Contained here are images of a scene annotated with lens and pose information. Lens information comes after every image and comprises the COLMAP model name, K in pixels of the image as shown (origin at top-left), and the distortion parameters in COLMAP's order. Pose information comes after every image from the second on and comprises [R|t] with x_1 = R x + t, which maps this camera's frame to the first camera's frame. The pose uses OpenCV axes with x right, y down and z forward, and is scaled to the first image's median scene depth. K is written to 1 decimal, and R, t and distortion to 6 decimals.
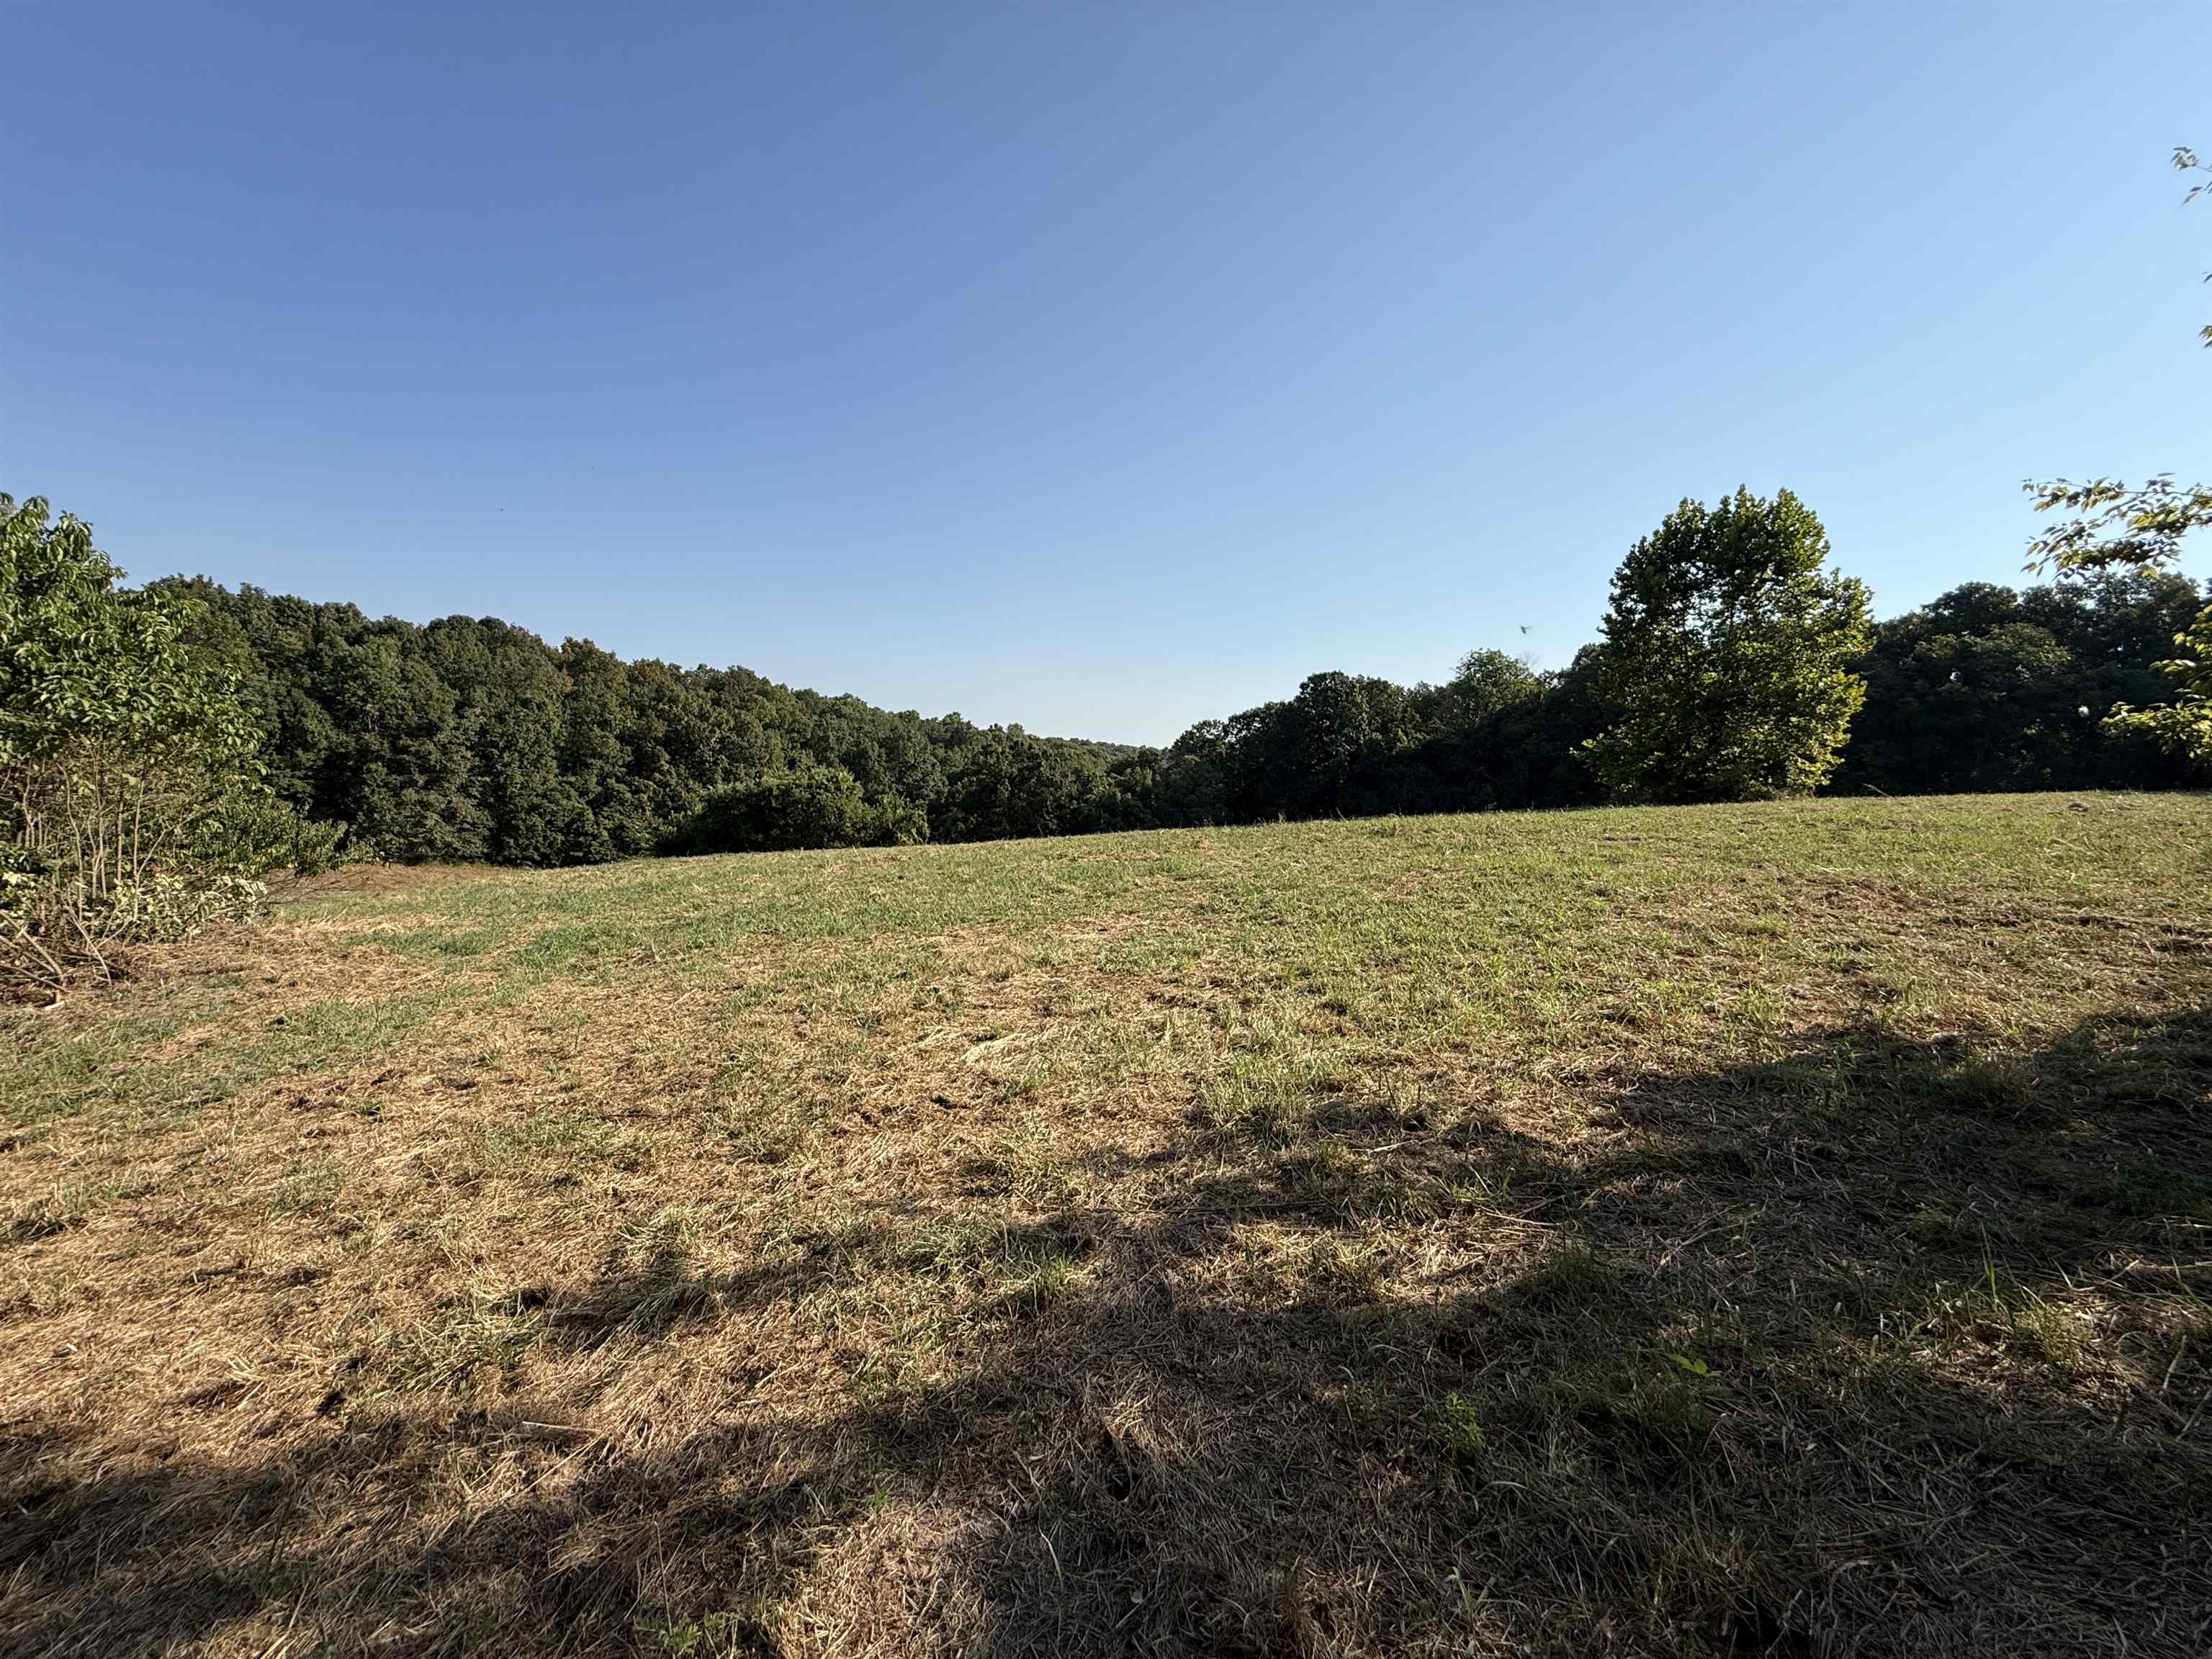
lens RADIAL K [[881.3, 0, 1094.2], [0, 881.3, 826.2], [0, 0, 1]] dist [0.002222, 0.000639]
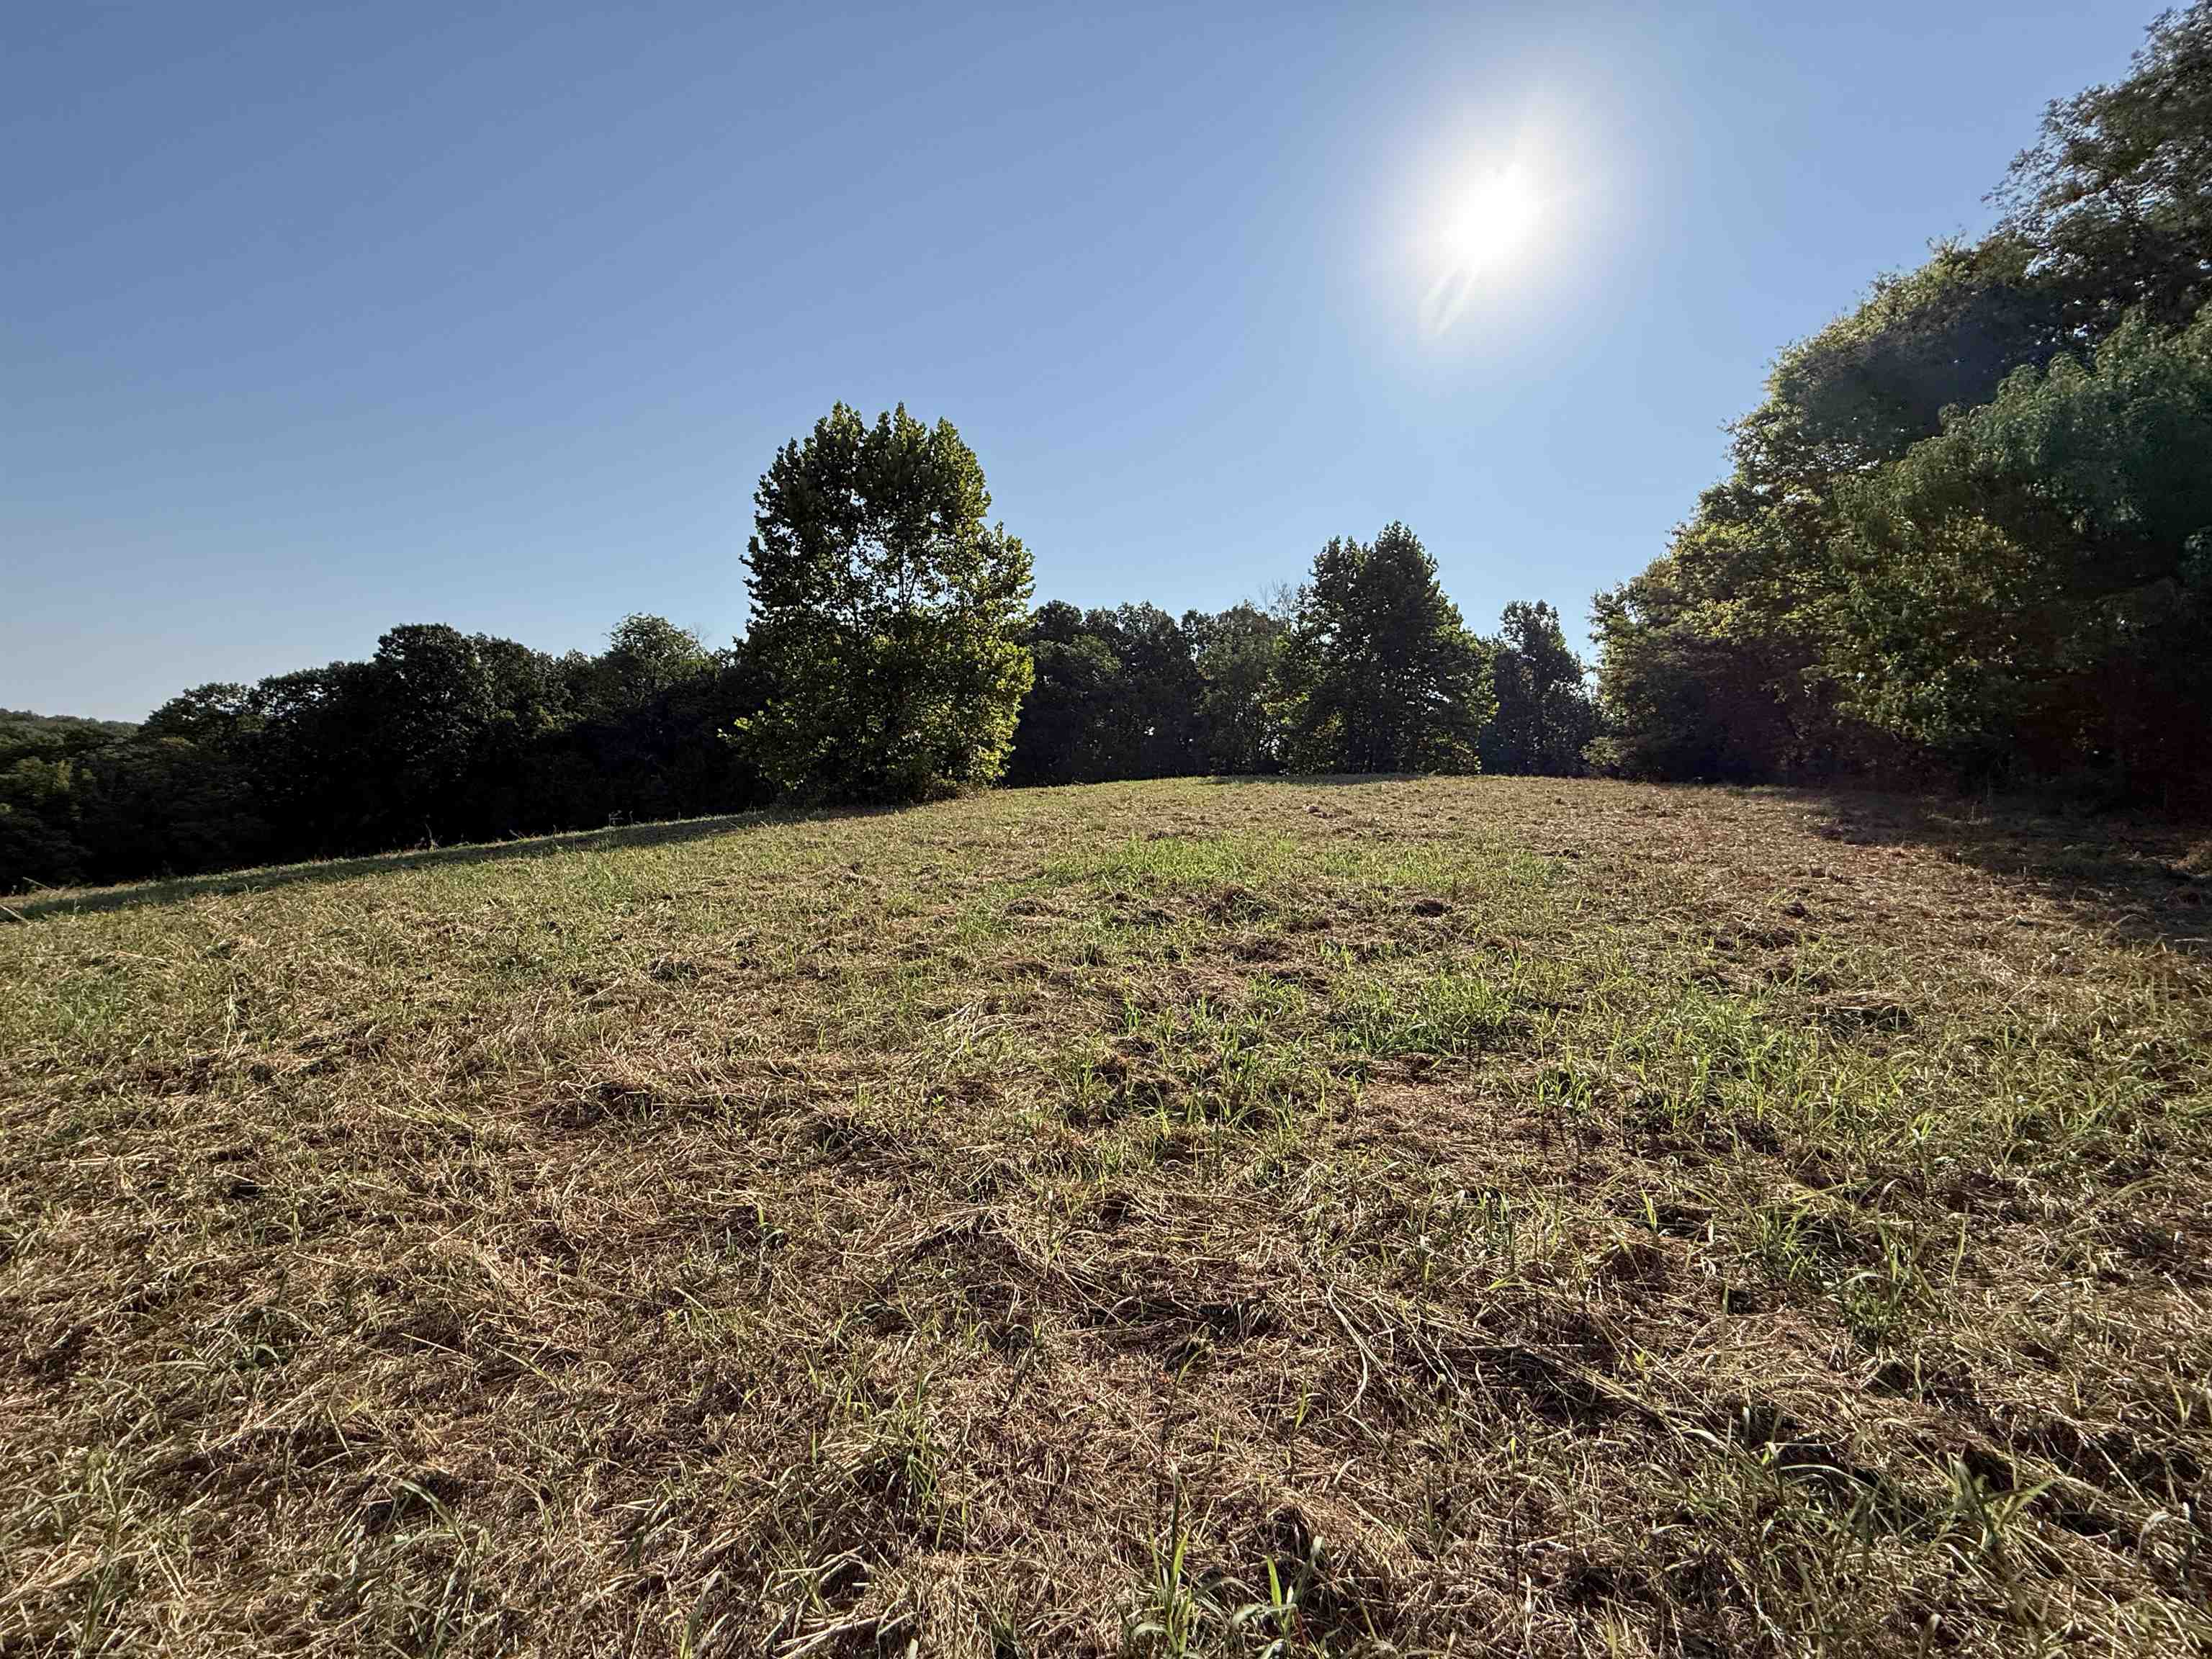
lens RADIAL K [[881.3, 0, 1104.5], [0, 881.3, 821.0], [0, 0, 1]] dist [0.002222, 0.000639]
pose [[0.652077, -0.060304, 0.755750, 0.076012], [0.053634, 0.998003, 0.033358, -0.008532], [-0.756253, 0.018782, 0.654010, 0.115021]]
